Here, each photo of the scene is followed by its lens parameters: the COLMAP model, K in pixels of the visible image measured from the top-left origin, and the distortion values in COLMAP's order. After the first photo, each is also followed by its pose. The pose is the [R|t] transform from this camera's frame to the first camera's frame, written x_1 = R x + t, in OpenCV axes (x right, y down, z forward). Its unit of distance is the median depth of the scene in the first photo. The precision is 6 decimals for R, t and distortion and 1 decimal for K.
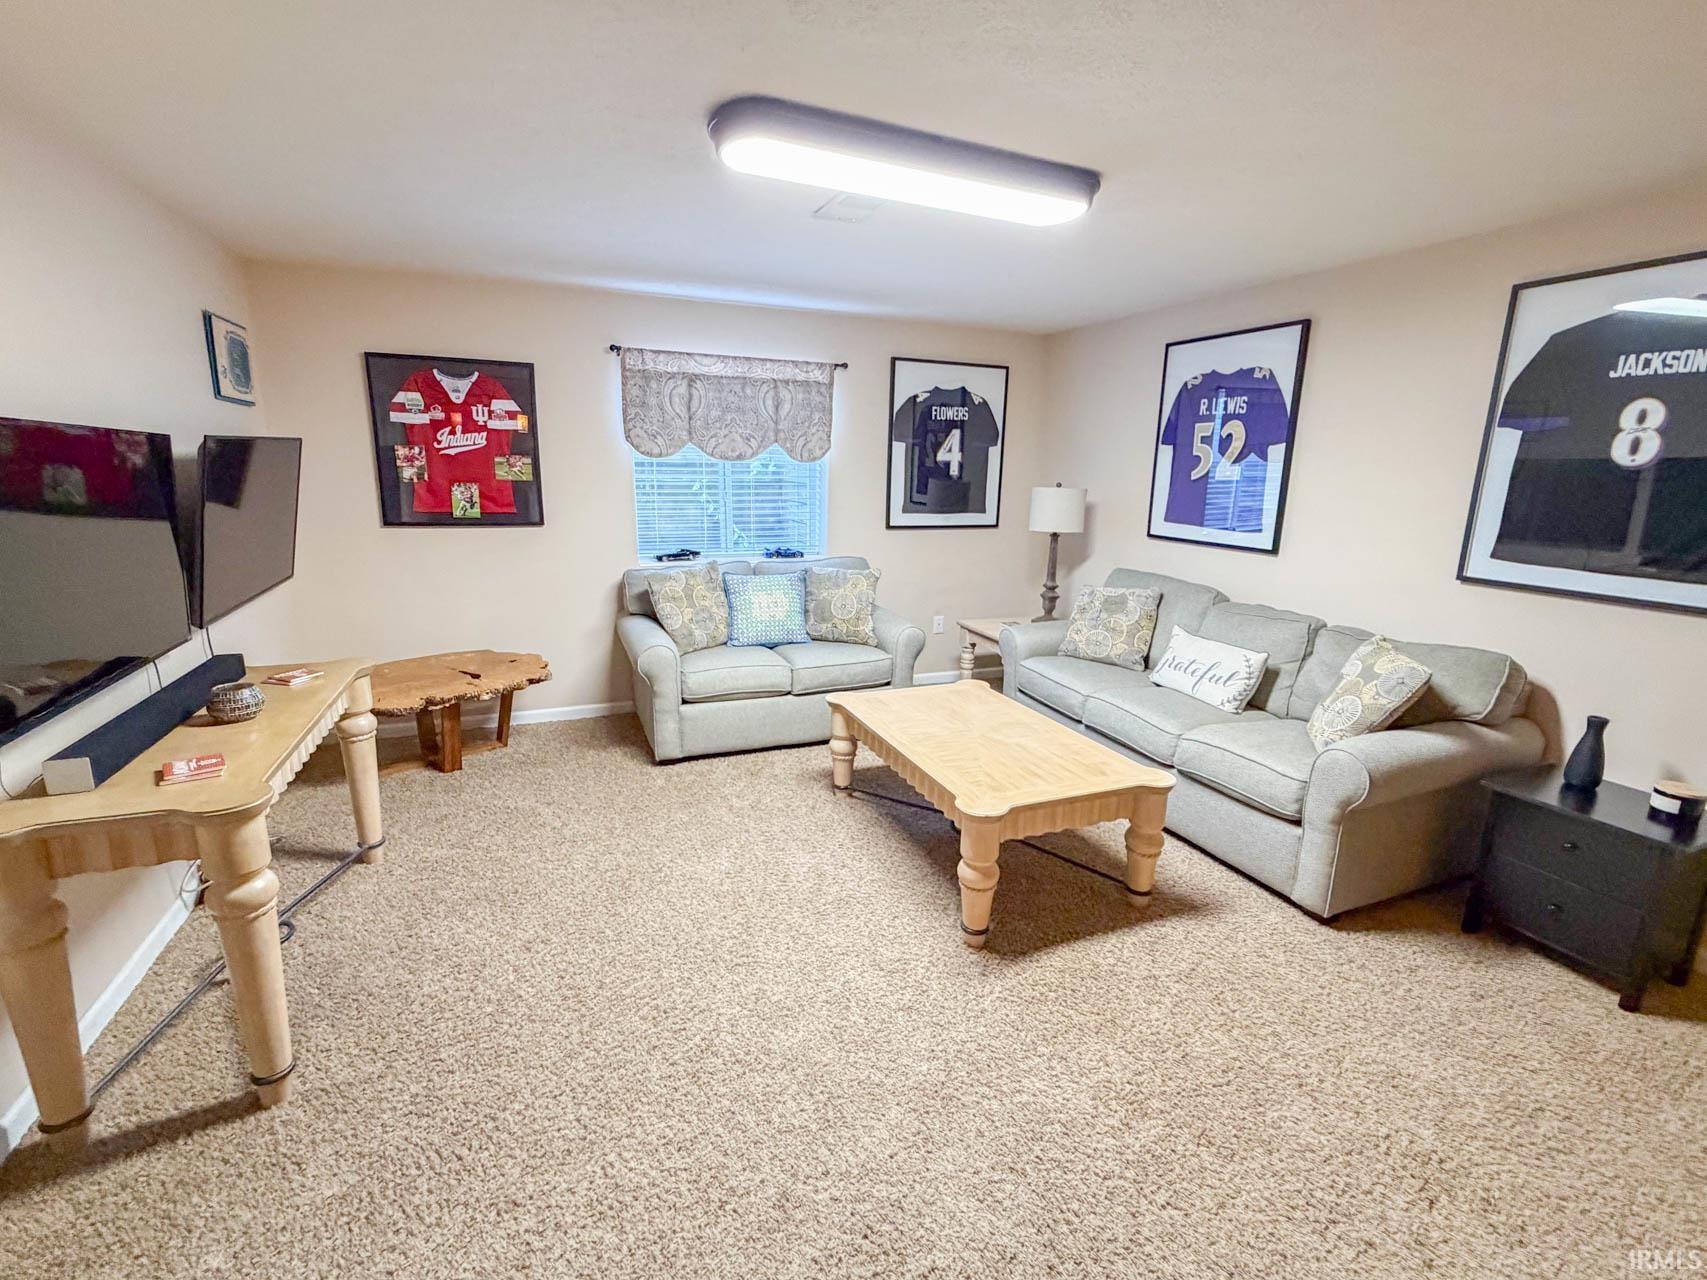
lens RADIAL K [[760.4, 0, 850.5], [0, 760.4, 642.1], [0, 0, 1]] dist [-0.003259, 0.000045]
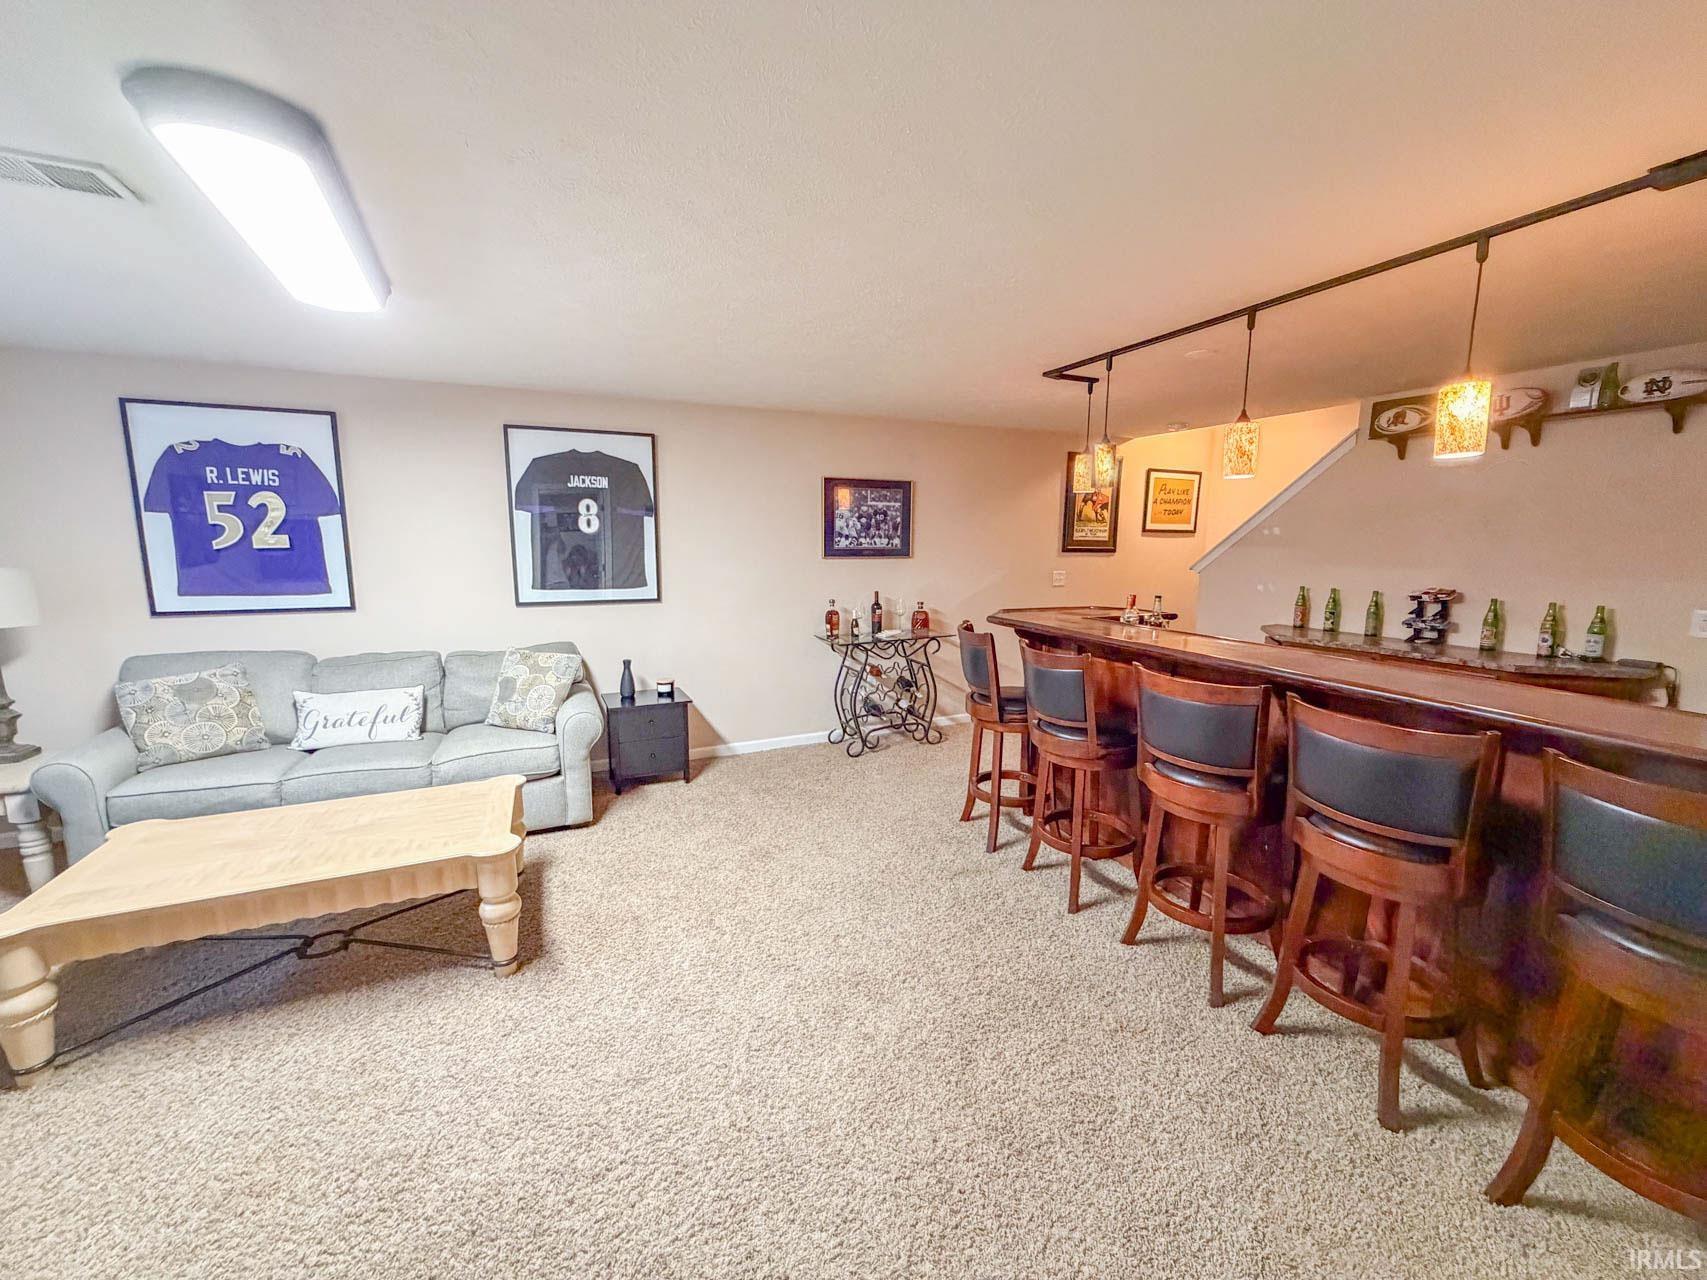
lens RADIAL K [[683.3, 0, 848.4], [0, 683.3, 636.7], [0, 0, 1]] dist [-0.000307, 0.000103]
pose [[-0.035202, -0.167284, 0.985280, -0.550700], [0.222670, 0.959795, 0.170913, -0.095343], [-0.974258, 0.225409, 0.003463, 0.302464]]
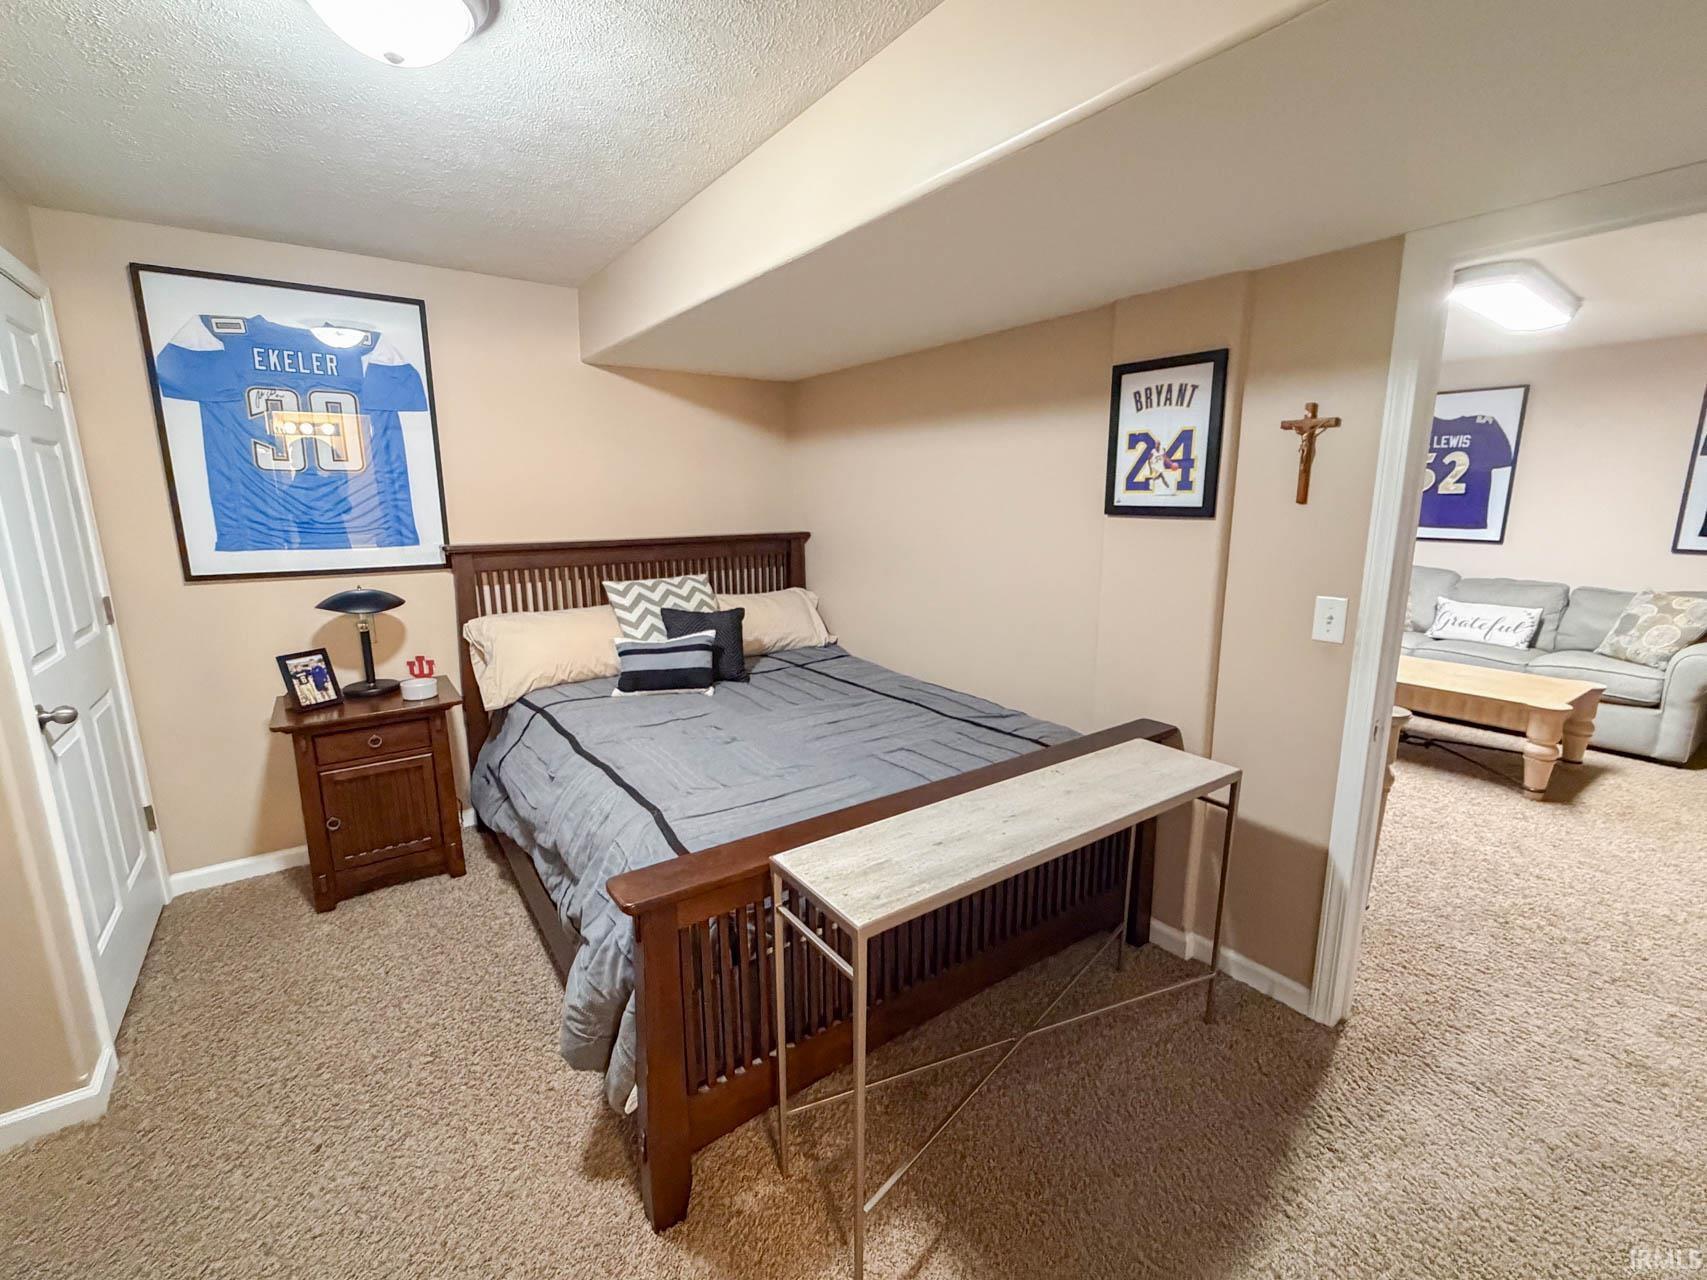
lens RADIAL K [[738.9, 0, 849.5], [0, 738.9, 638.2], [0, 0, 1]] dist [-0.002312, 0.000259]
pose [[0.973435, -0.064363, 0.219731, -1.077140], [0.071277, 0.997176, -0.023675, 0.010602], [-0.217587, 0.038708, 0.975273, -0.105204]]
